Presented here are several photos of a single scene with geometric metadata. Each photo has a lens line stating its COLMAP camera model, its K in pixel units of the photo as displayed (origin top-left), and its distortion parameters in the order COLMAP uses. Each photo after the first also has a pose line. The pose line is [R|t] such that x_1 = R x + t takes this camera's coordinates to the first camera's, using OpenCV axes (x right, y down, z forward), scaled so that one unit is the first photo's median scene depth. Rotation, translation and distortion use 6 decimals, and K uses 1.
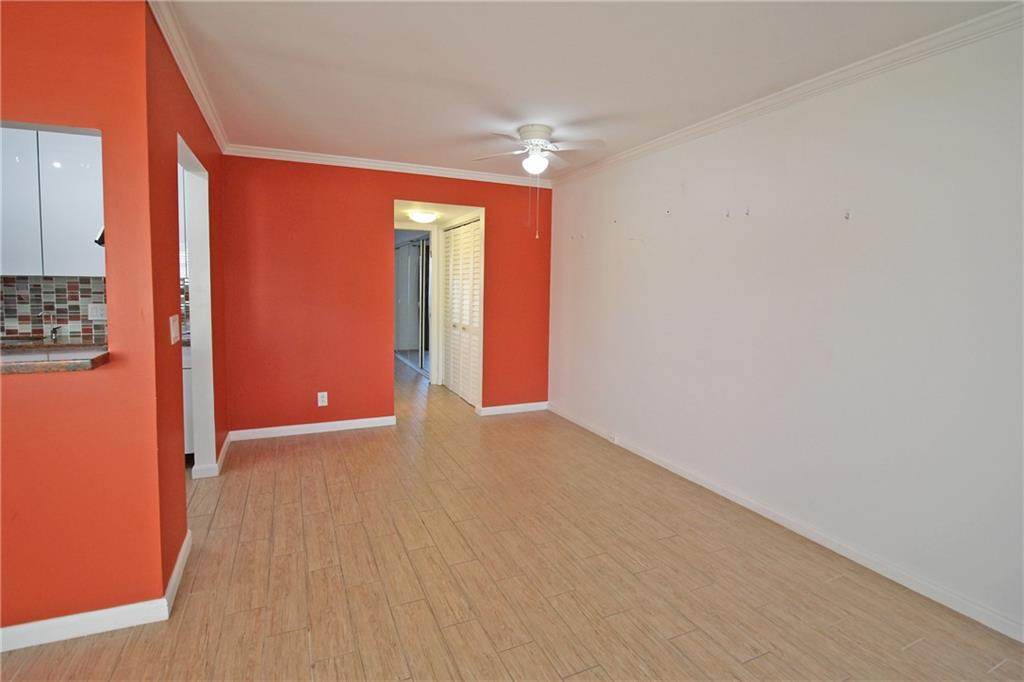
lens RADIAL K [[494.1, 0, 513.6], [0, 494.1, 320.5], [0, 0, 1]] dist [0.012650, -0.018741]
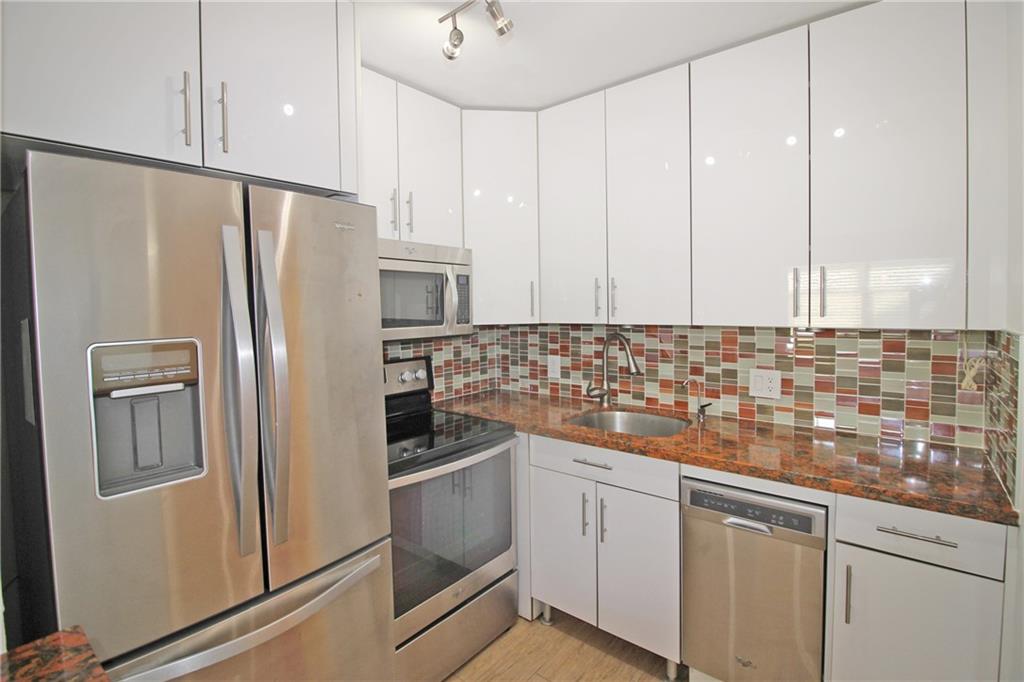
lens RADIAL K [[494.1, 0, 513.6], [0, 494.1, 320.5], [0, 0, 1]] dist [0.012650, -0.018741]
pose [[0.448876, 0.007855, -0.893559, -0.472977], [-0.041139, 0.999083, -0.011883, -0.074608], [0.892646, 0.042094, 0.448788, 0.492987]]
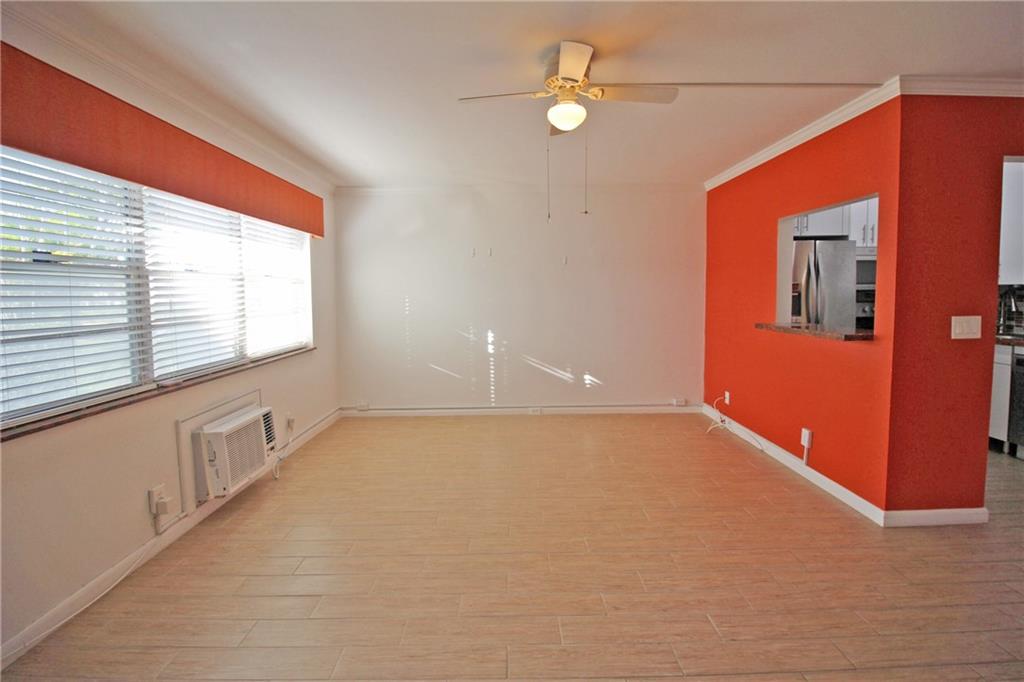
lens RADIAL K [[476.4, 0, 516.8], [0, 476.4, 318.6], [0, 0, 1]] dist [-0.012611, -0.000745]
pose [[-0.394249, 0.043289, -0.917984, 0.503447], [-0.064364, 0.995136, 0.074570, -0.011226], [0.916747, 0.088484, -0.389545, 0.278872]]
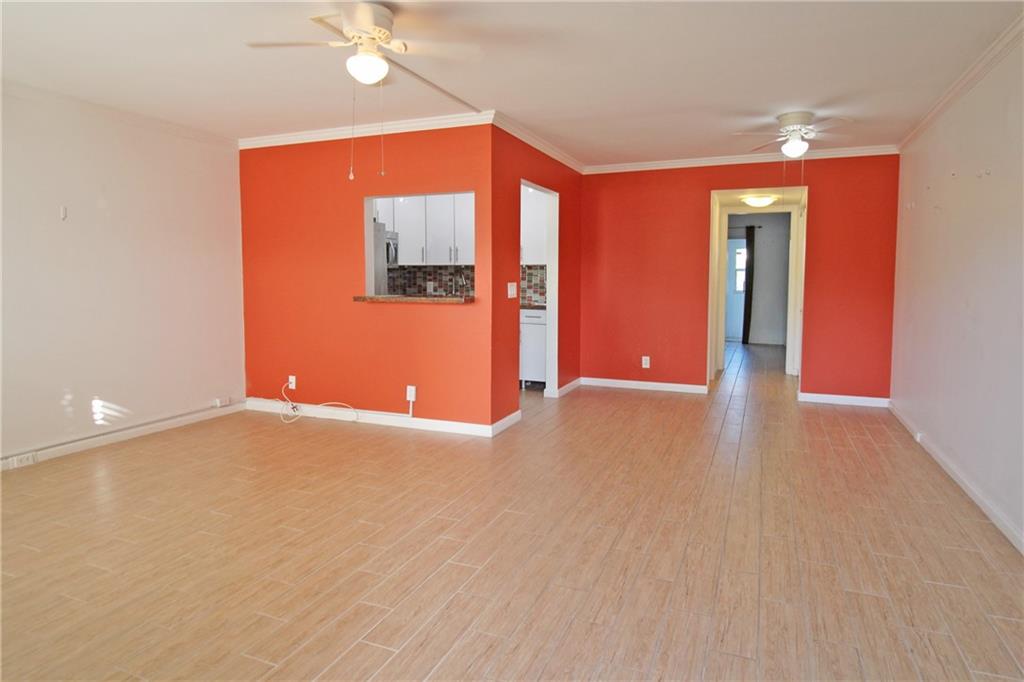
lens RADIAL K [[600.6, 0, 526.2], [0, 600.6, 315.9], [0, 0, 1]] dist [-0.000035, -0.000412]
pose [[0.695706, 0.035372, -0.717455, 0.578508], [-0.043151, 0.999041, 0.007411, 0.058637], [0.717029, 0.025803, 0.696565, -0.299469]]
